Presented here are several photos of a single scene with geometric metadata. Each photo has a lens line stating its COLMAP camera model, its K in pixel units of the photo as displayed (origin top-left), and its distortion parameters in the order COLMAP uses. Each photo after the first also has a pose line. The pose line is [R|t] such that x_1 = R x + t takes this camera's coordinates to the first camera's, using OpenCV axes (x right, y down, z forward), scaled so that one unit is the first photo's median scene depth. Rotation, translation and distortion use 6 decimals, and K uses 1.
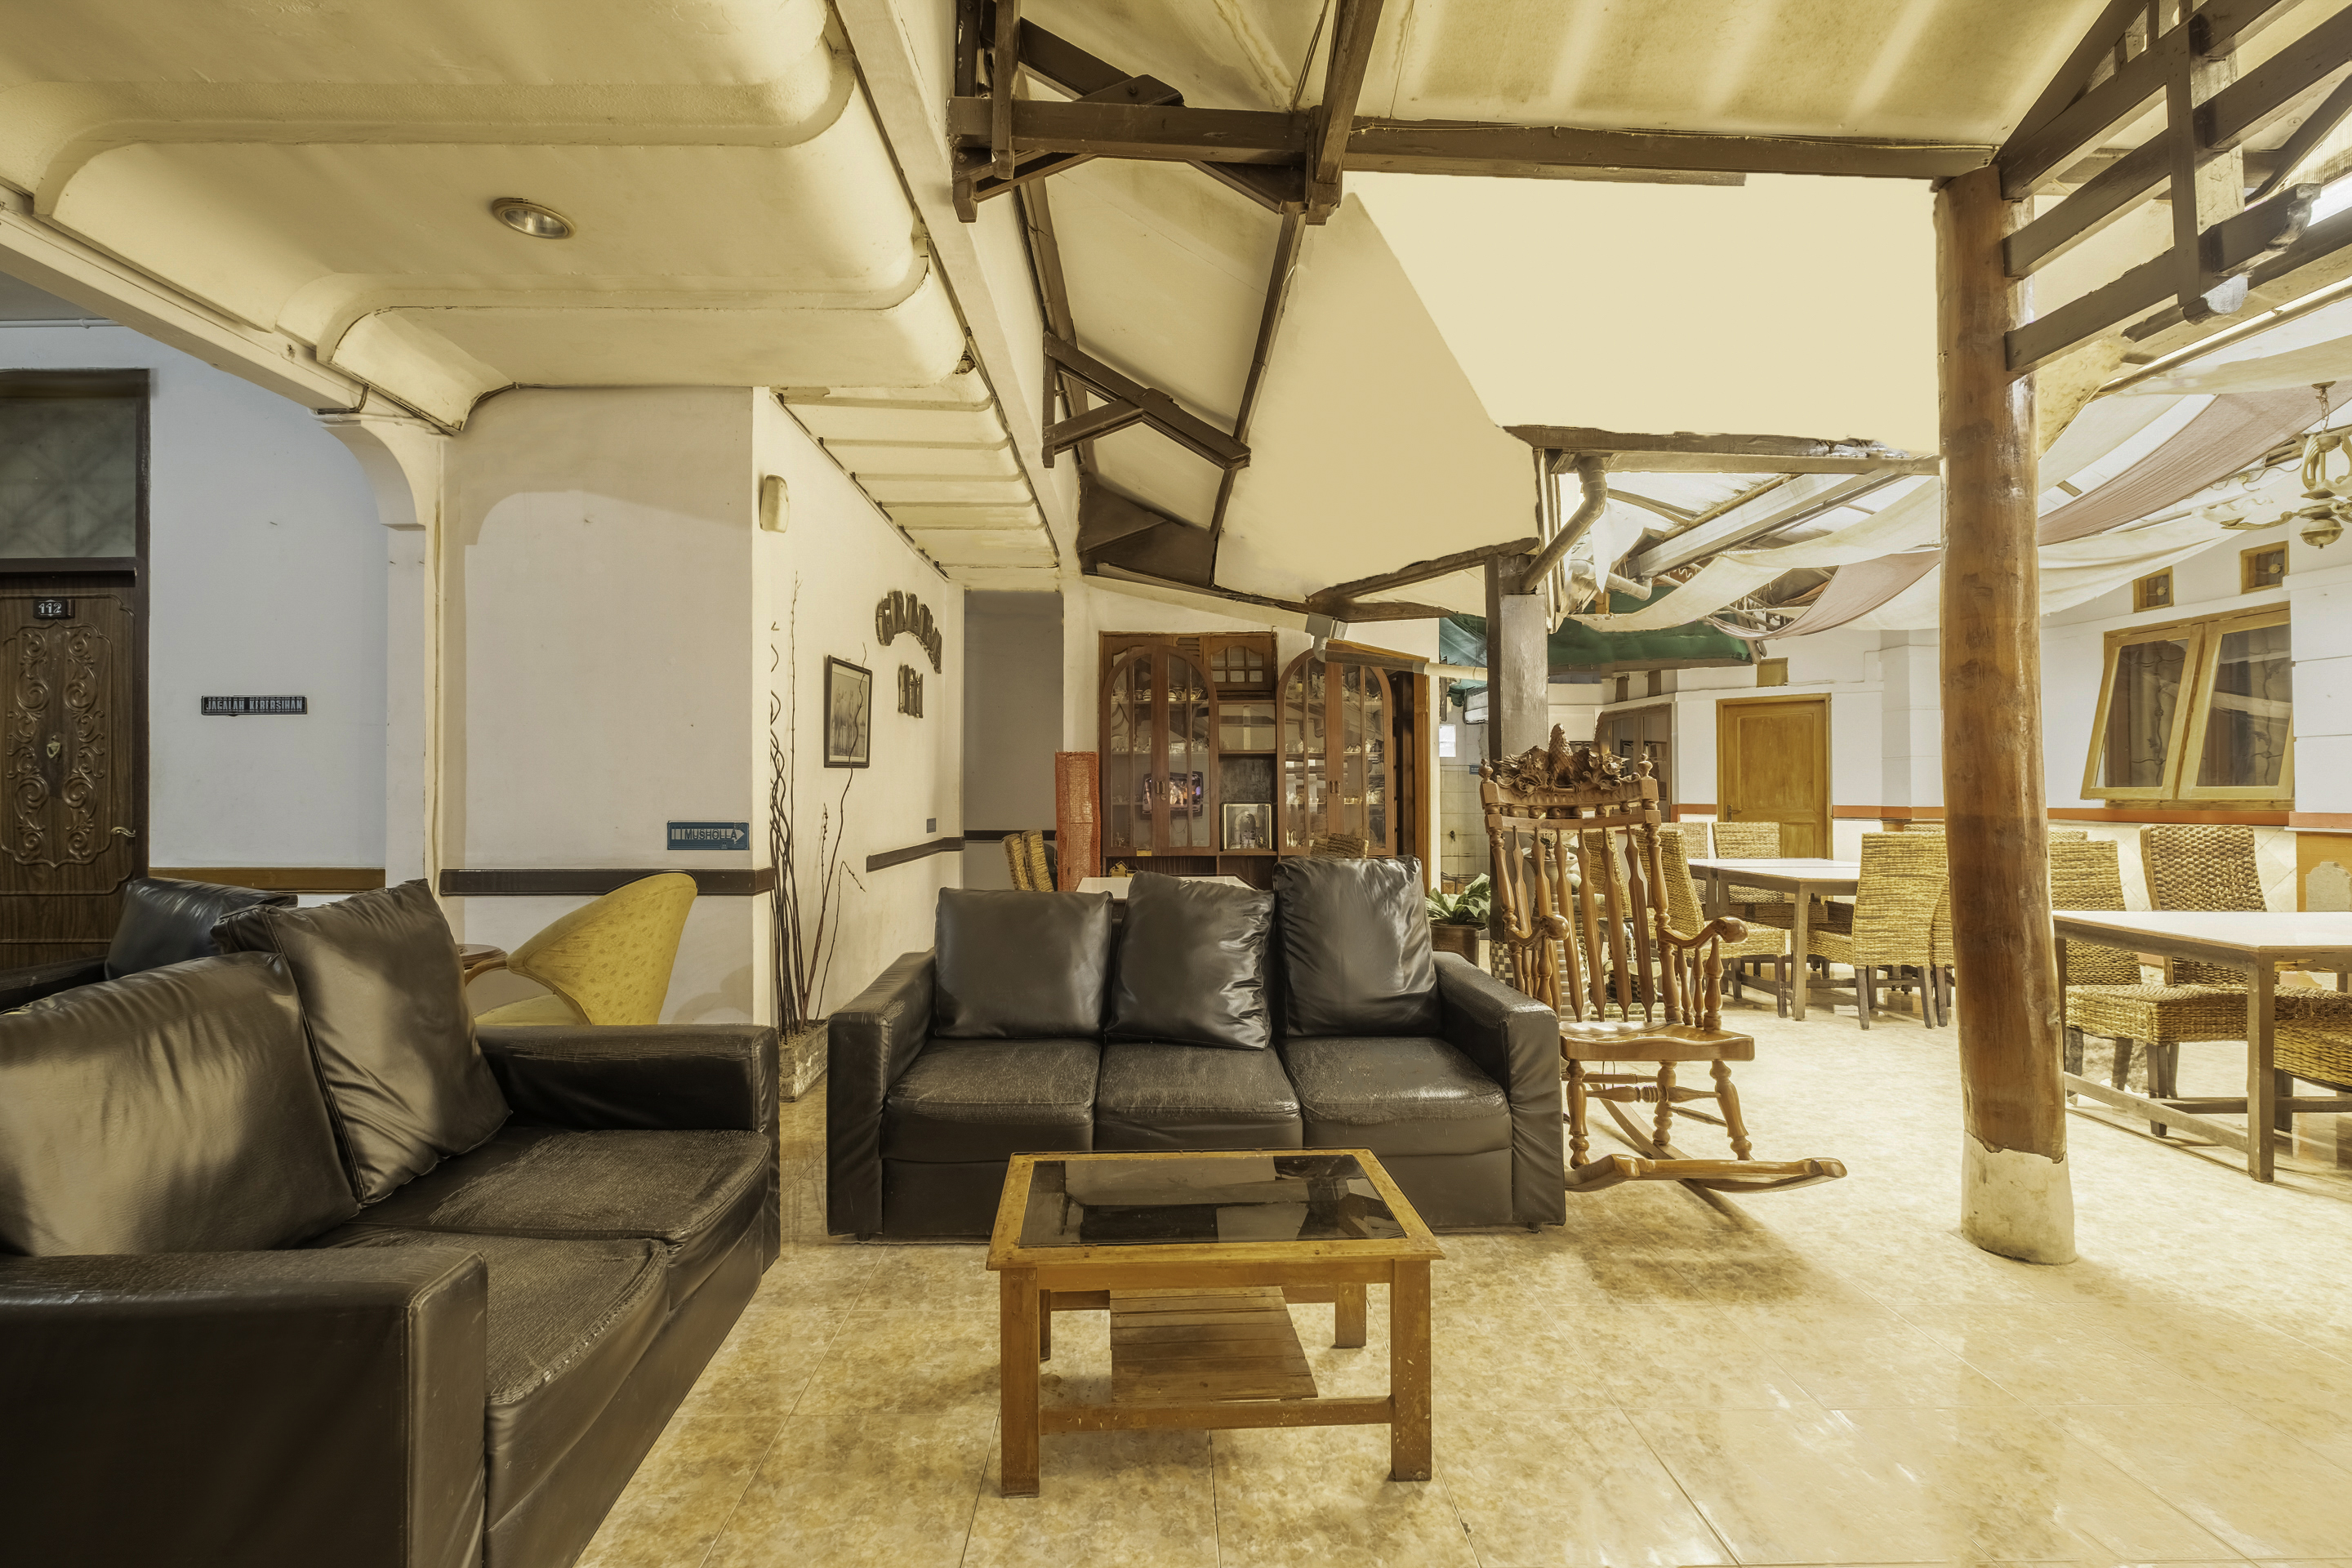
lens RADIAL K [[1022.1, 0, 1176.0], [0, 1022.1, 784.0], [0, 0, 1]] dist [-0.000491, 0.000238]
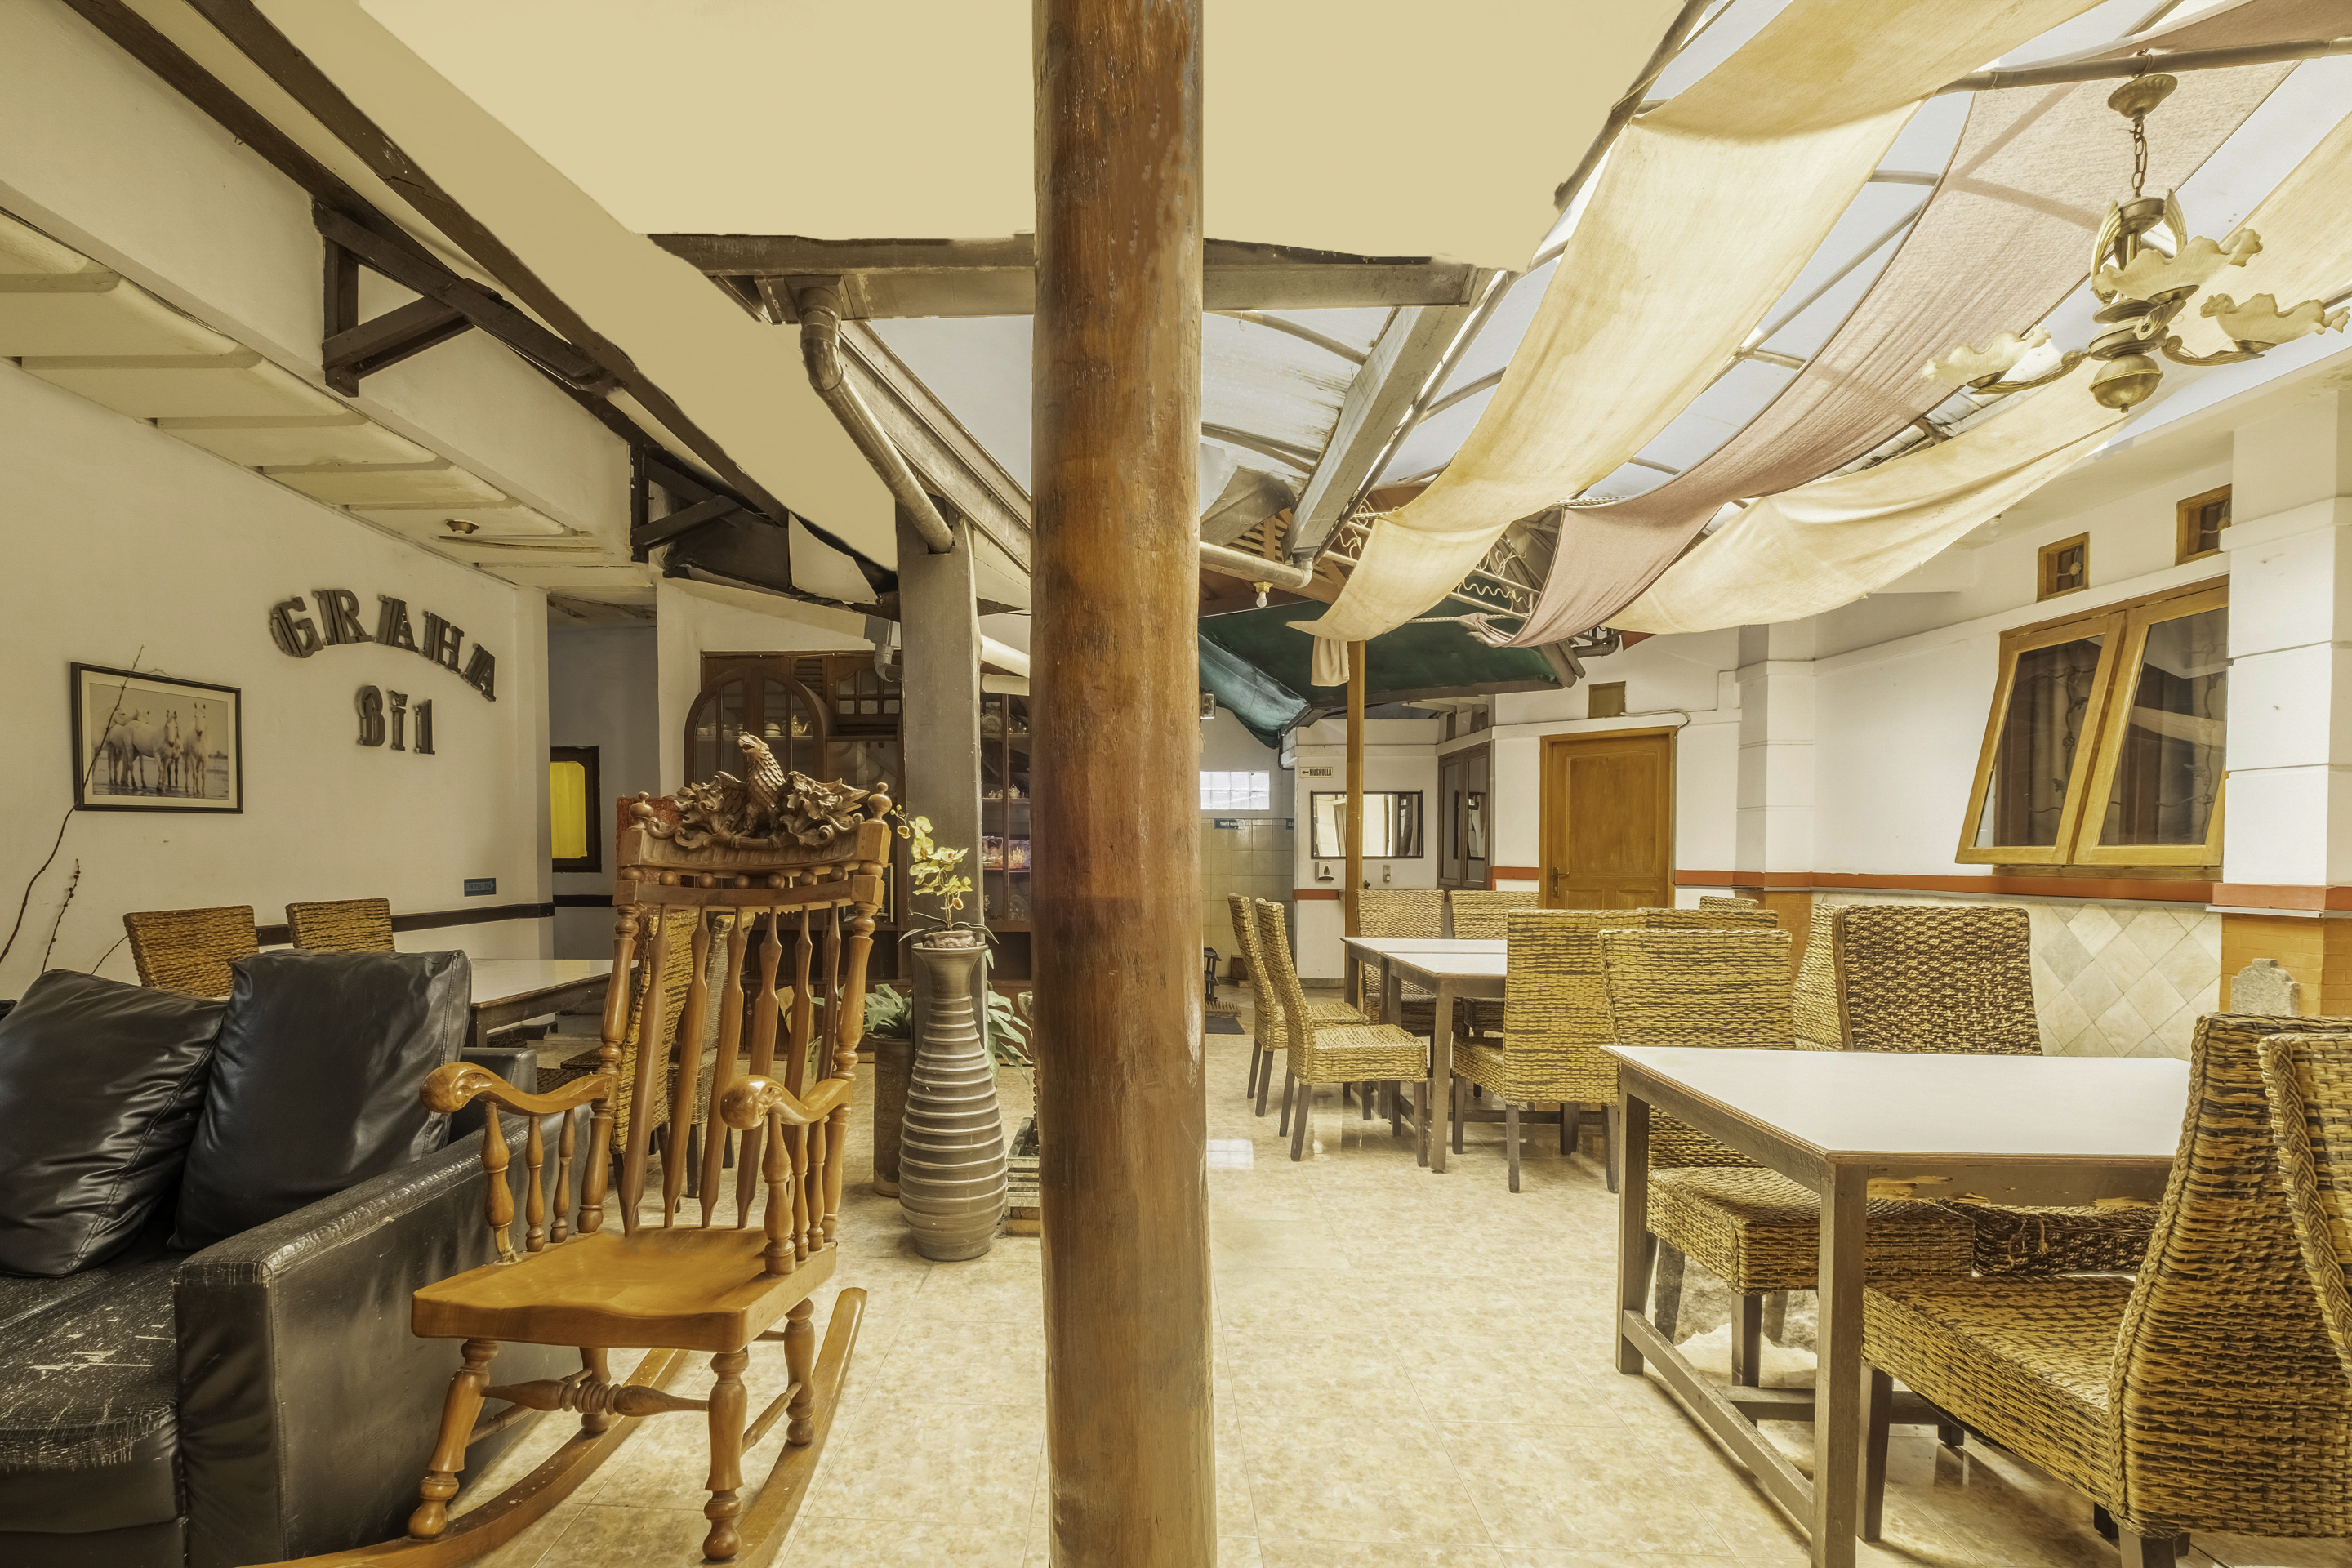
lens RADIAL K [[1059.6, 0, 1060.0], [0, 1059.6, 879.5], [0, 0, 1]] dist [-0.002836, -0.000908]
pose [[0.996250, 0.007141, -0.086223, 0.339920], [-0.004093, 0.999362, 0.035470, 0.003046], [0.086421, -0.034984, 0.995644, 0.211760]]
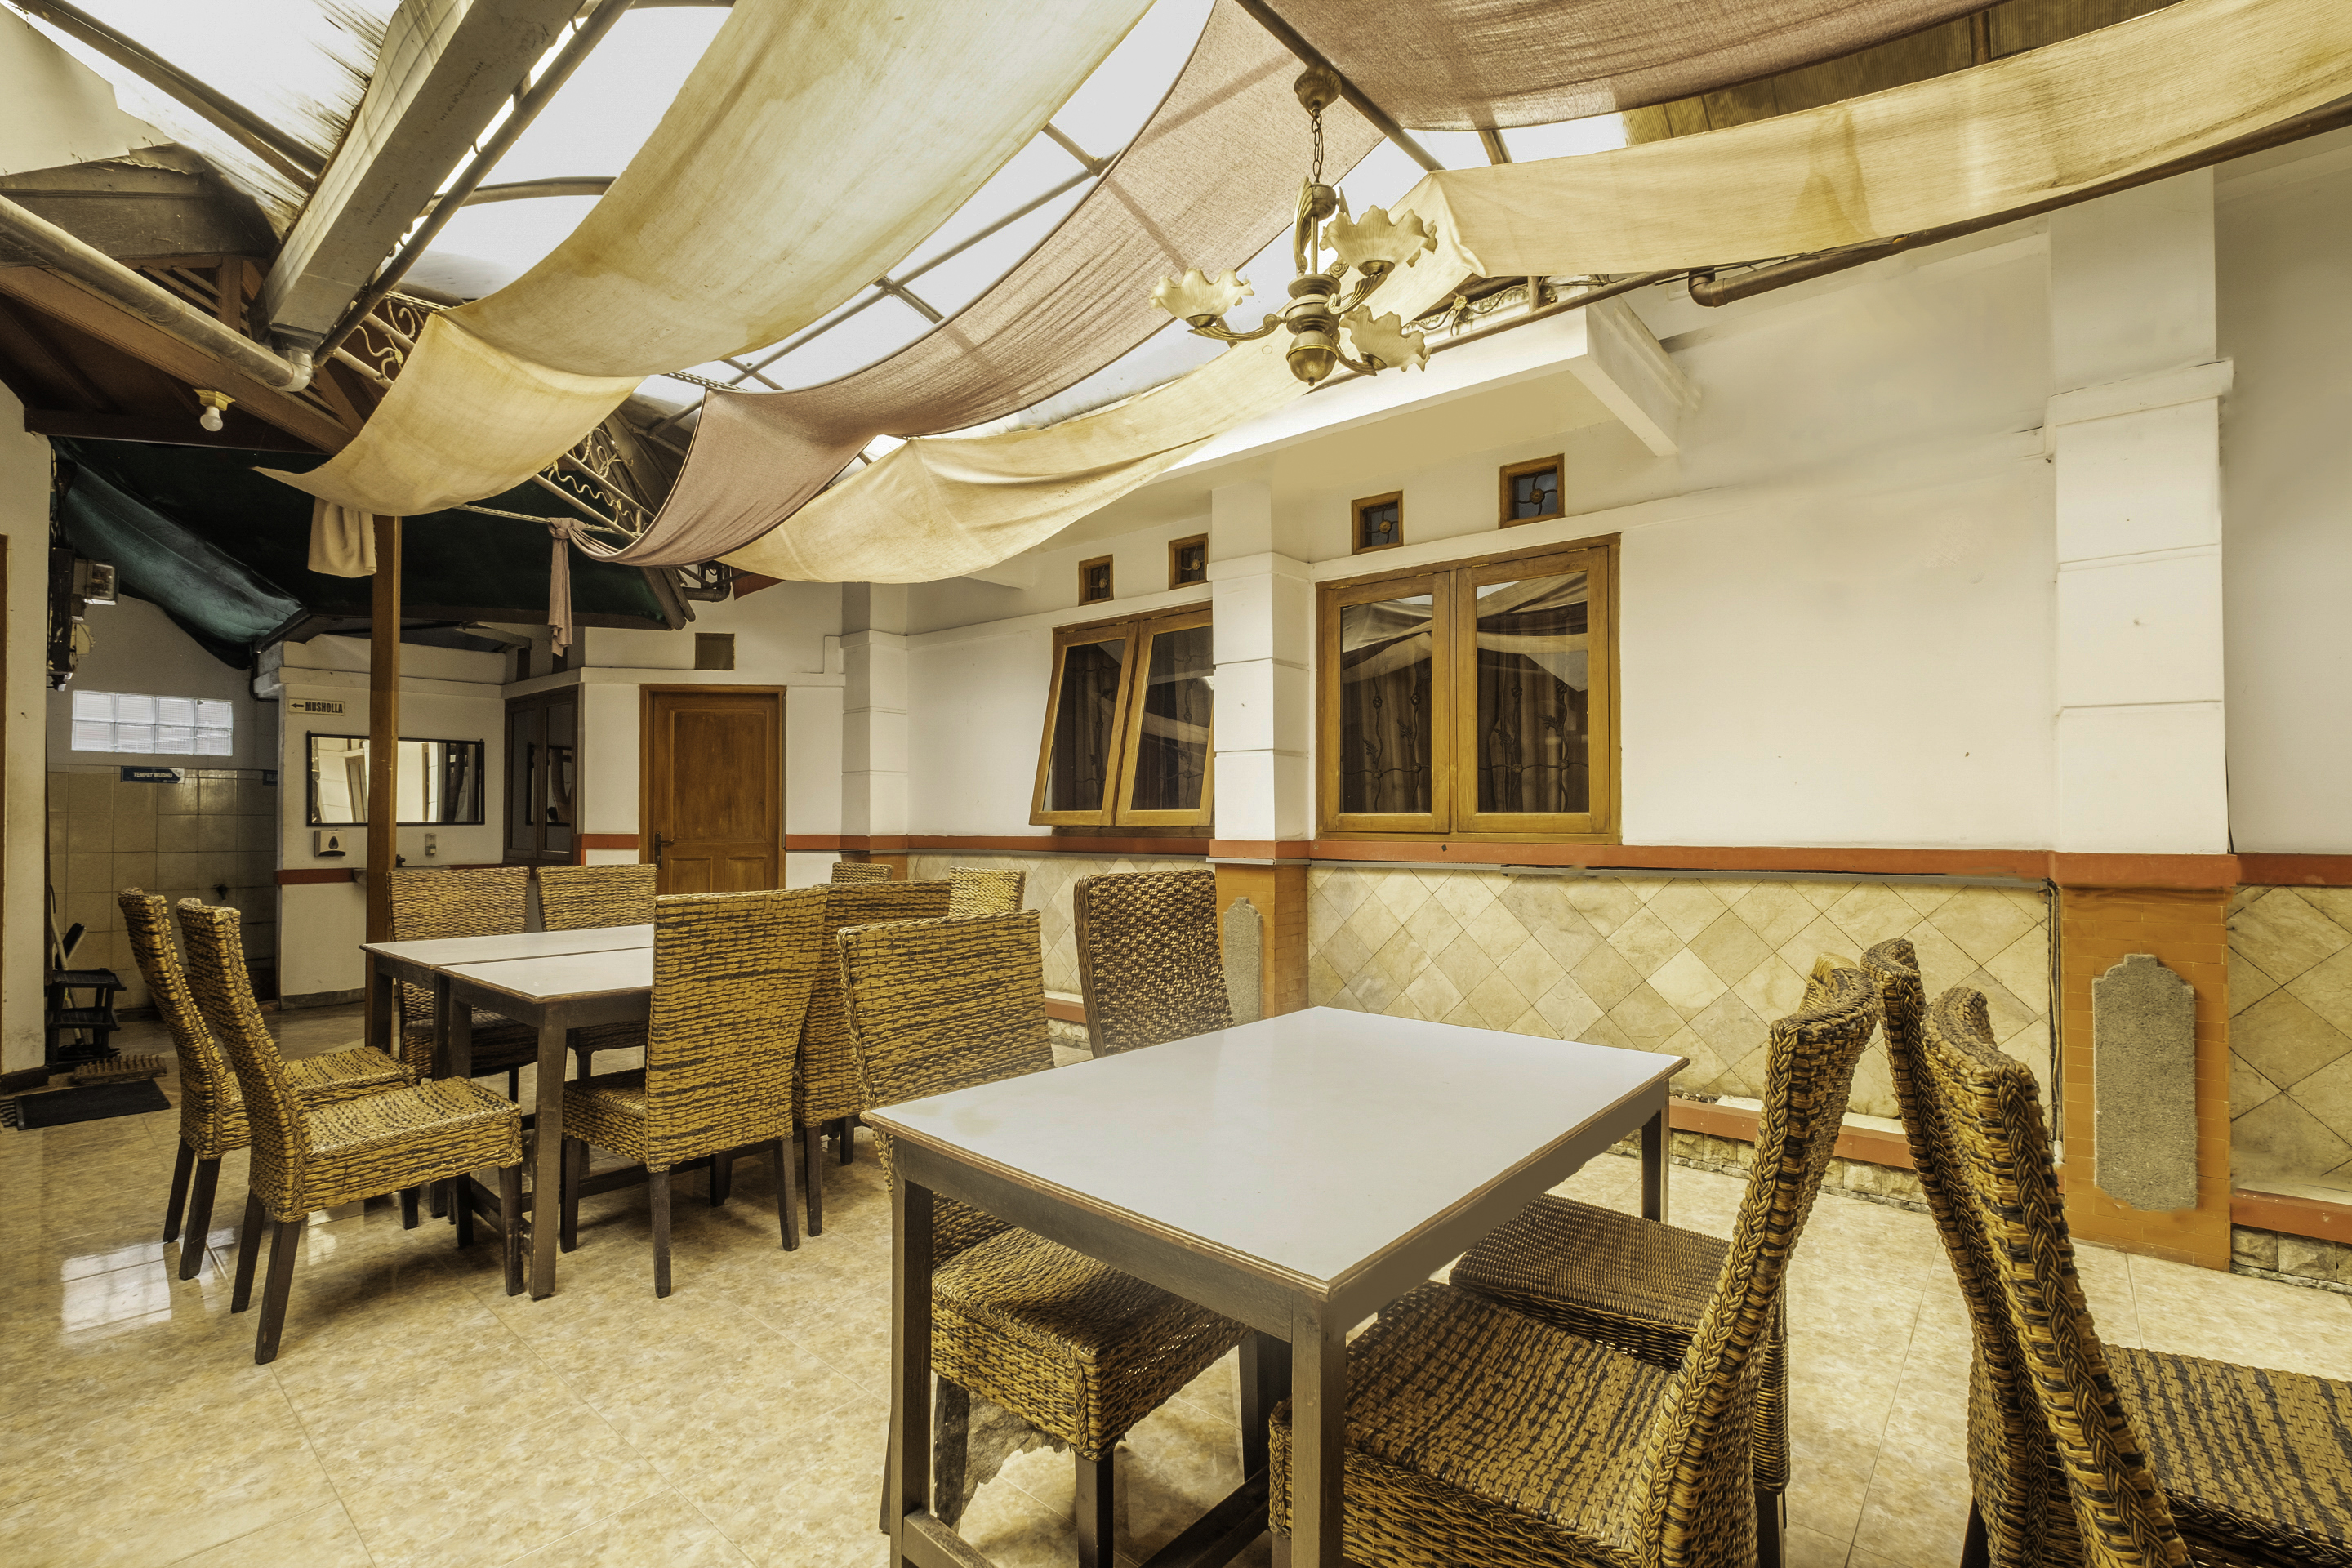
lens RADIAL K [[1038.6, 0, 1180.3], [0, 1038.6, 796.2], [0, 0, 1]] dist [-0.003800, -0.001178]
pose [[0.663464, 0.018332, 0.747984, 0.366999], [-0.008631, 0.999821, -0.016847, 0.005057], [-0.748159, 0.004722, 0.663503, 0.382981]]
